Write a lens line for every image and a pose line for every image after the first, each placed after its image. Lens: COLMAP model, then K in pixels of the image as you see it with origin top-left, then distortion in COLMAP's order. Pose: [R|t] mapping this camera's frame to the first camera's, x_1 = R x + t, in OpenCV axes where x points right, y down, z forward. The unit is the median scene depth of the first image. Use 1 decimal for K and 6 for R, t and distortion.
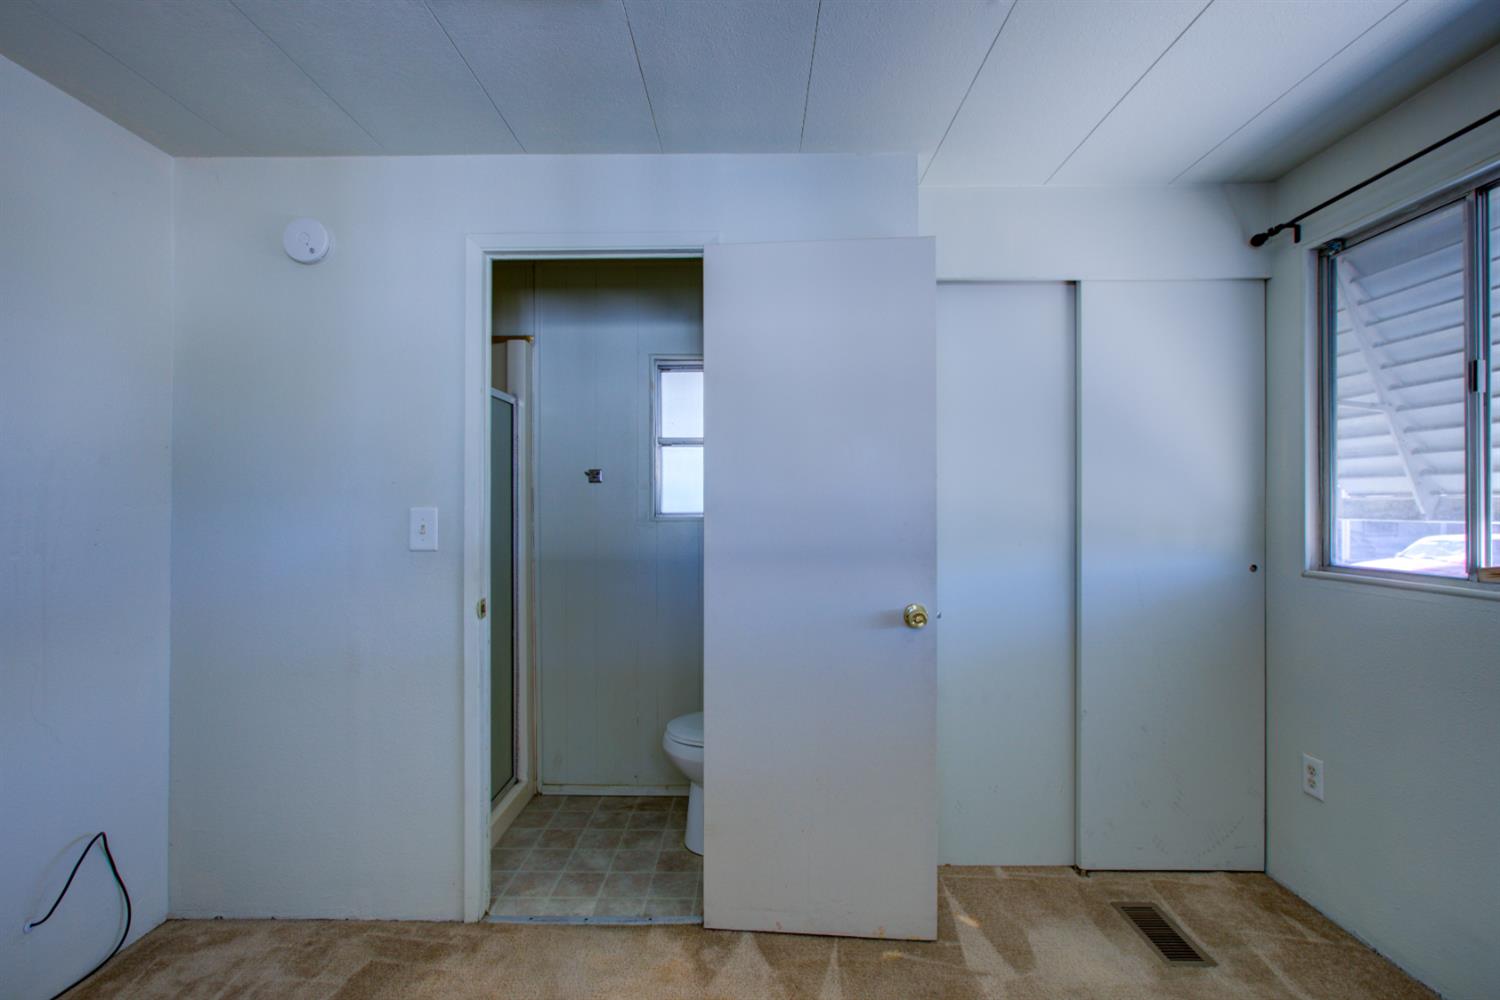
lens RADIAL K [[680.5, 0, 749.6], [0, 680.5, 503.5], [0, 0, 1]] dist [-0.004170, 0.003569]
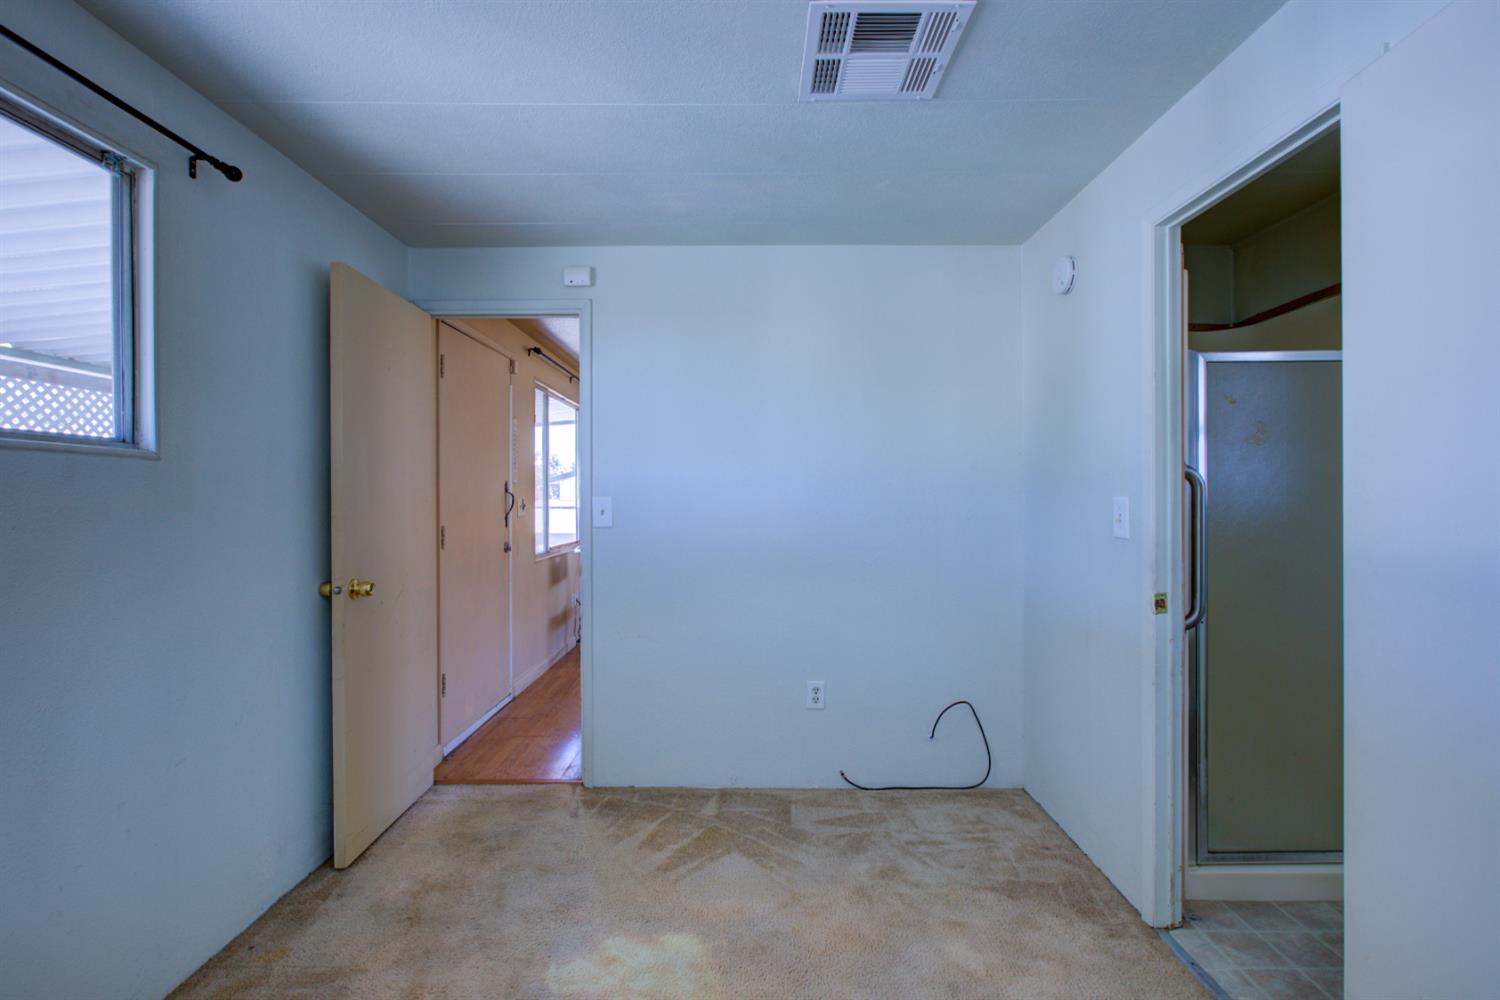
lens RADIAL K [[680.5, 0, 748.3], [0, 680.5, 503.6], [0, 0, 1]] dist [-0.004170, 0.003569]
pose [[0.006419, 0.006853, -0.999956, 0.352186], [0.010624, 0.999920, 0.006921, 0.001698], [0.999923, -0.010668, 0.006346, 0.271715]]
